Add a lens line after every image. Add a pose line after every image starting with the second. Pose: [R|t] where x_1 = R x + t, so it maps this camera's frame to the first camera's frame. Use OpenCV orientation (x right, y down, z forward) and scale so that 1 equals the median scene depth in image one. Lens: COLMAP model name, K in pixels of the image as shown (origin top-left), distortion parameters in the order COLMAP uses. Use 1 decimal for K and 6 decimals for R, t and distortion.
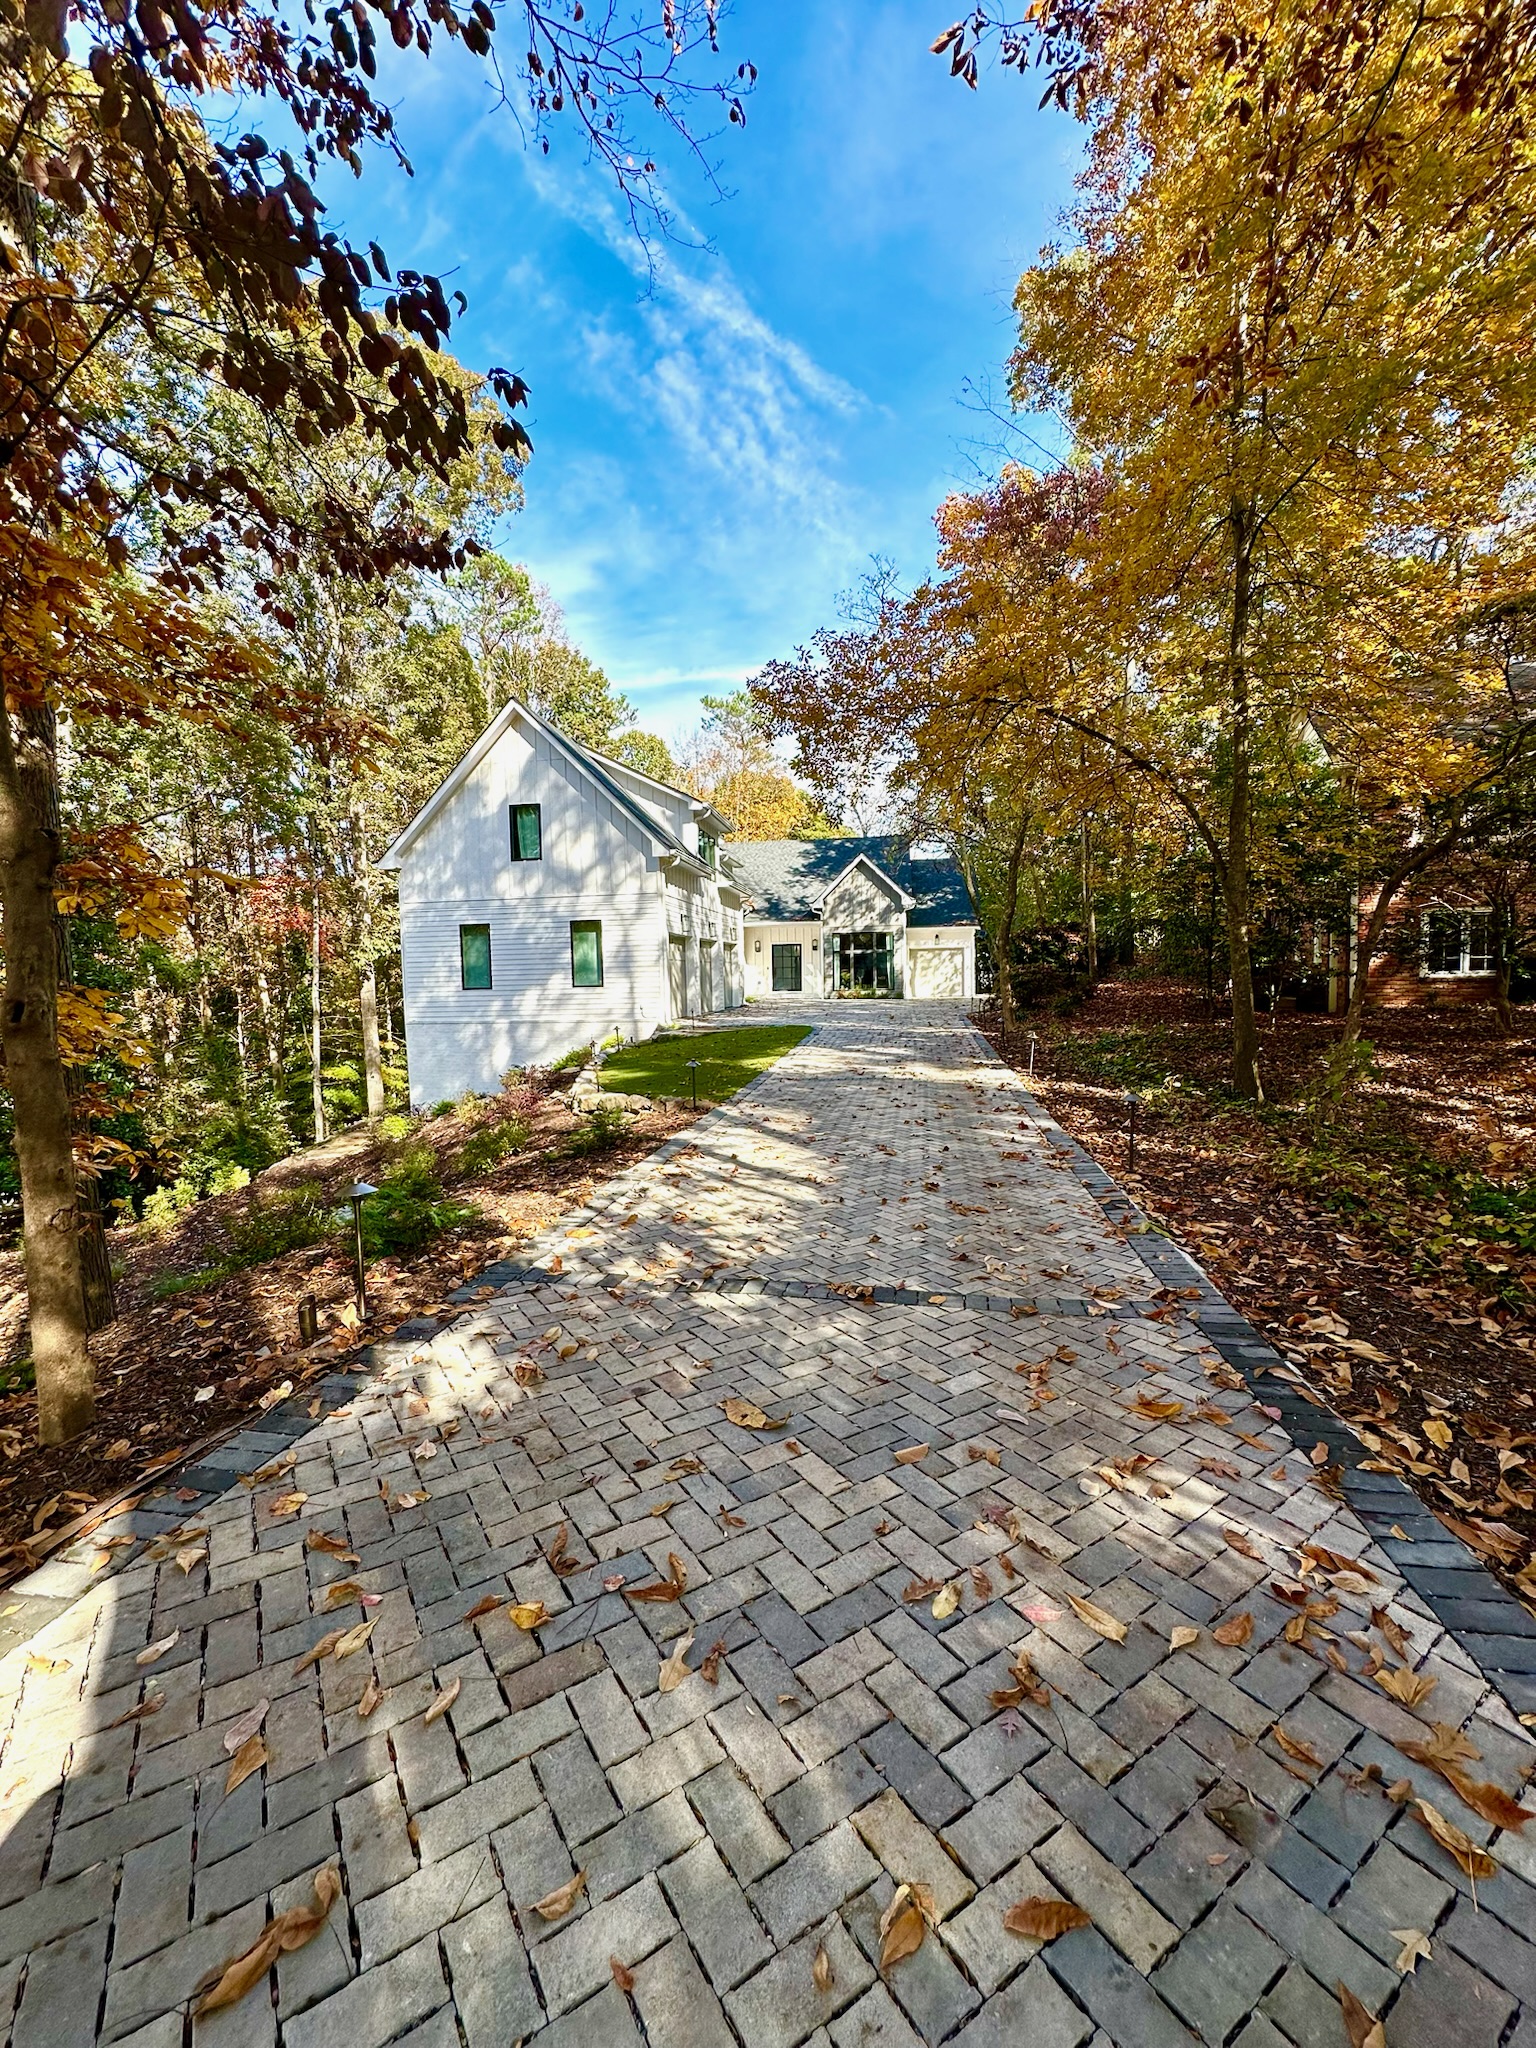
lens RADIAL K [[817.0, 0, 763.6], [0, 817.0, 1017.6], [0, 0, 1]] dist [0.006580, -0.000579]
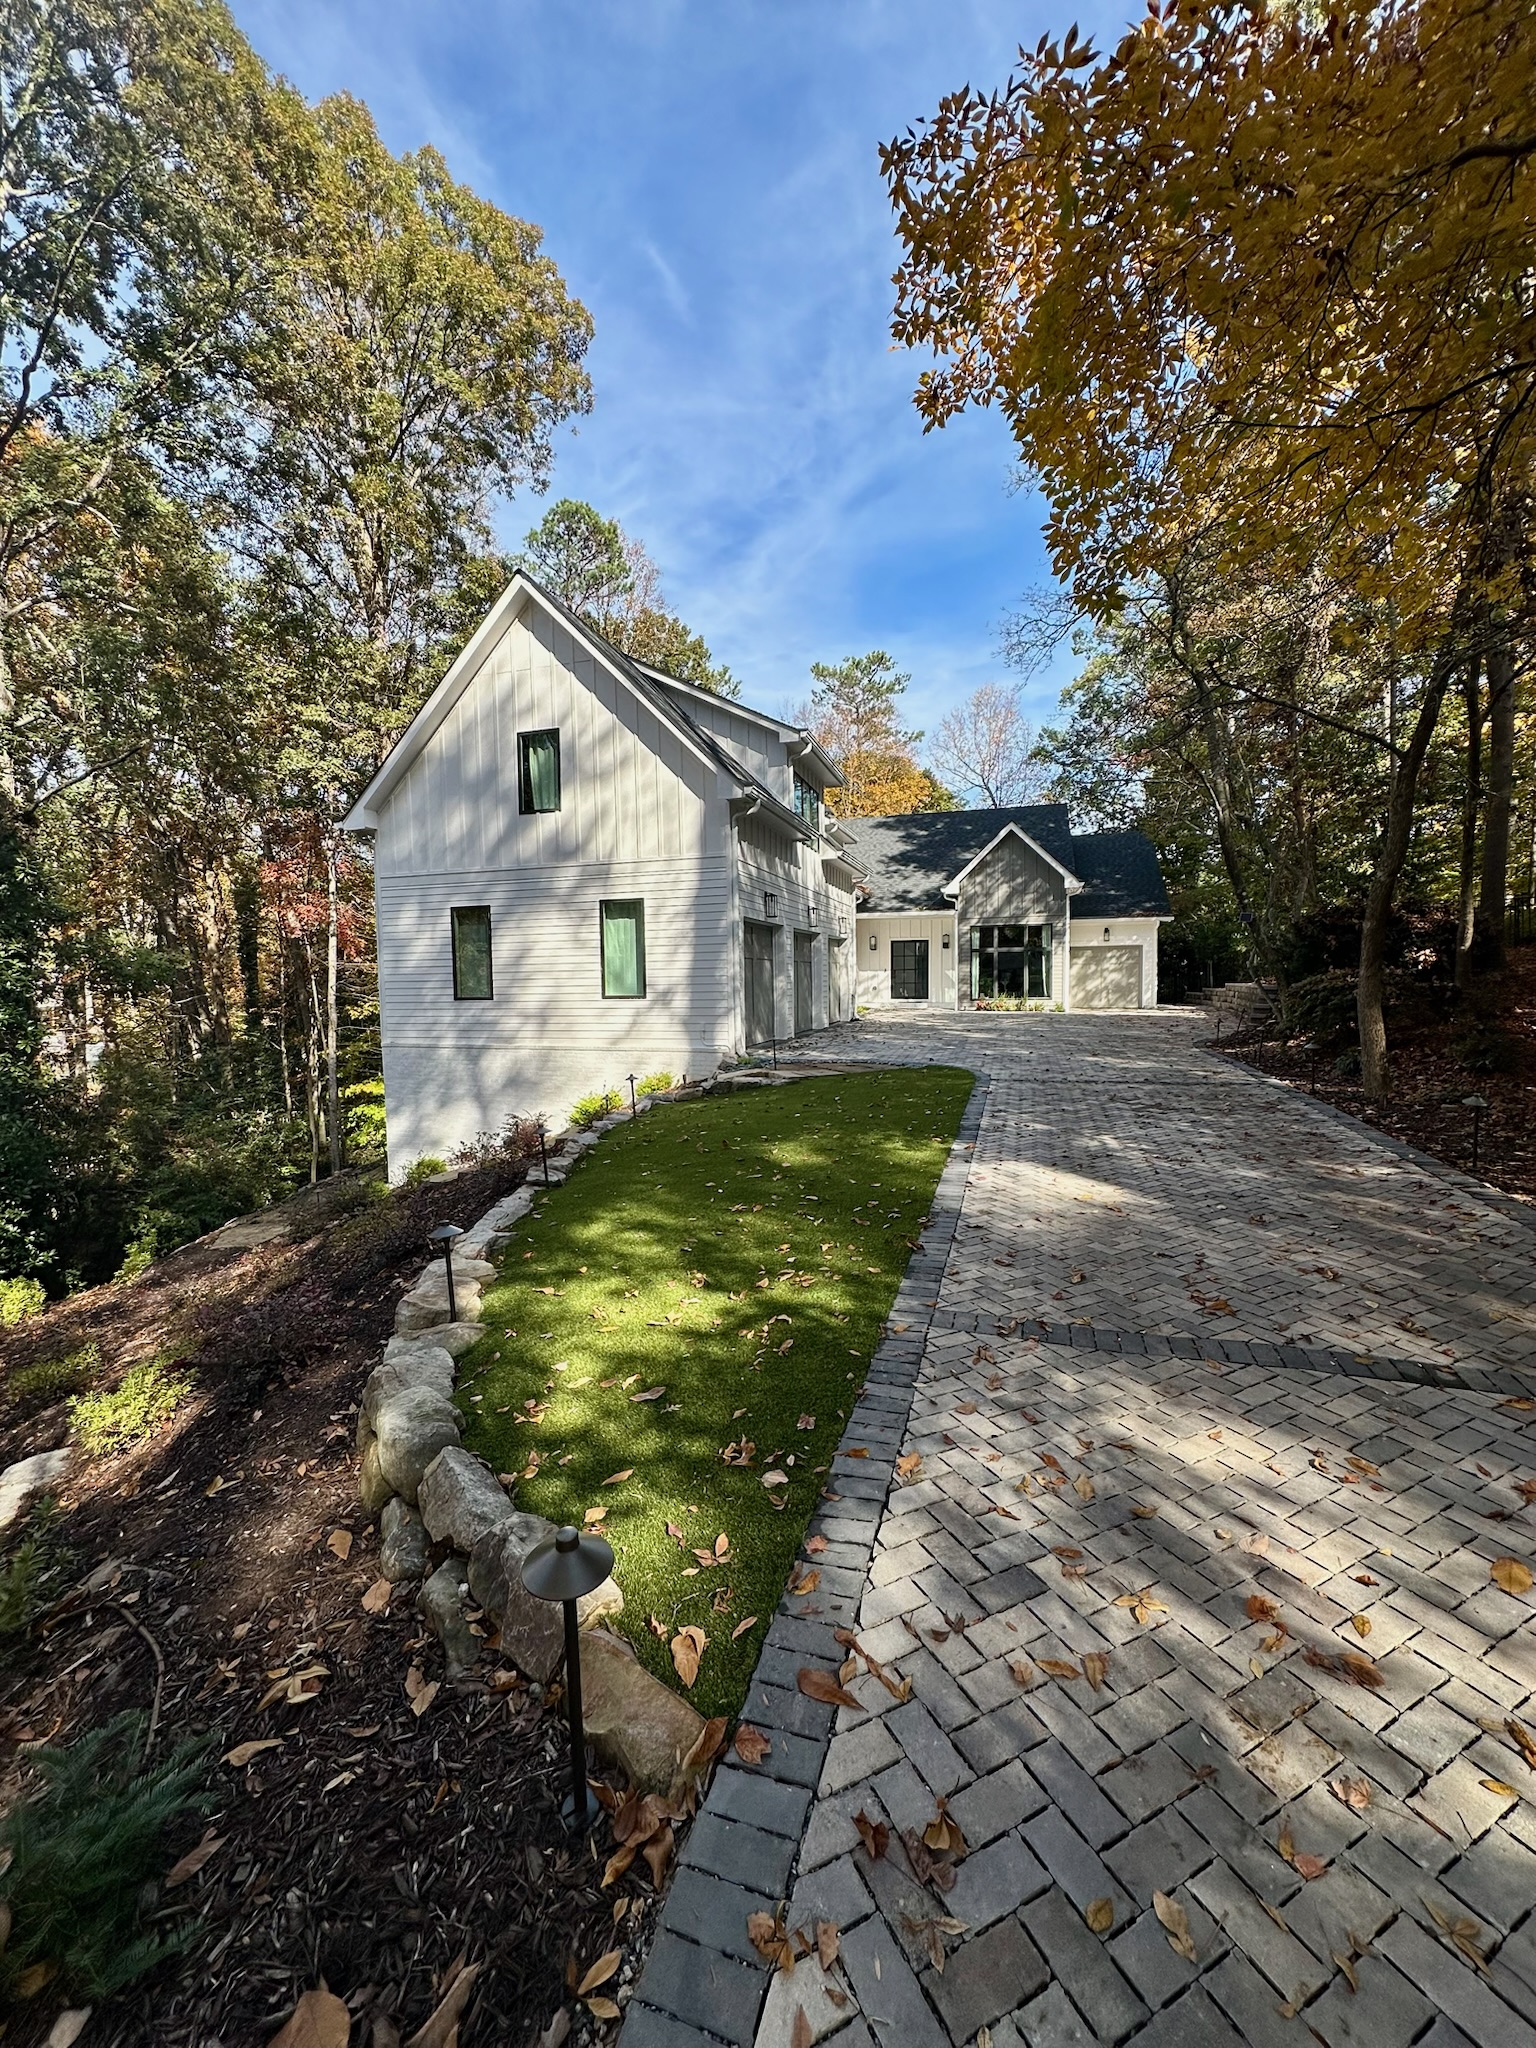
lens RADIAL K [[817.0, 0, 772.3], [0, 817.0, 1014.6], [0, 0, 1]] dist [0.006580, -0.000579]
pose [[0.992239, 0.013224, -0.123637, -0.005512], [-0.013594, 0.999905, -0.002149, -0.014497], [0.123597, 0.003813, 0.992325, 0.203157]]
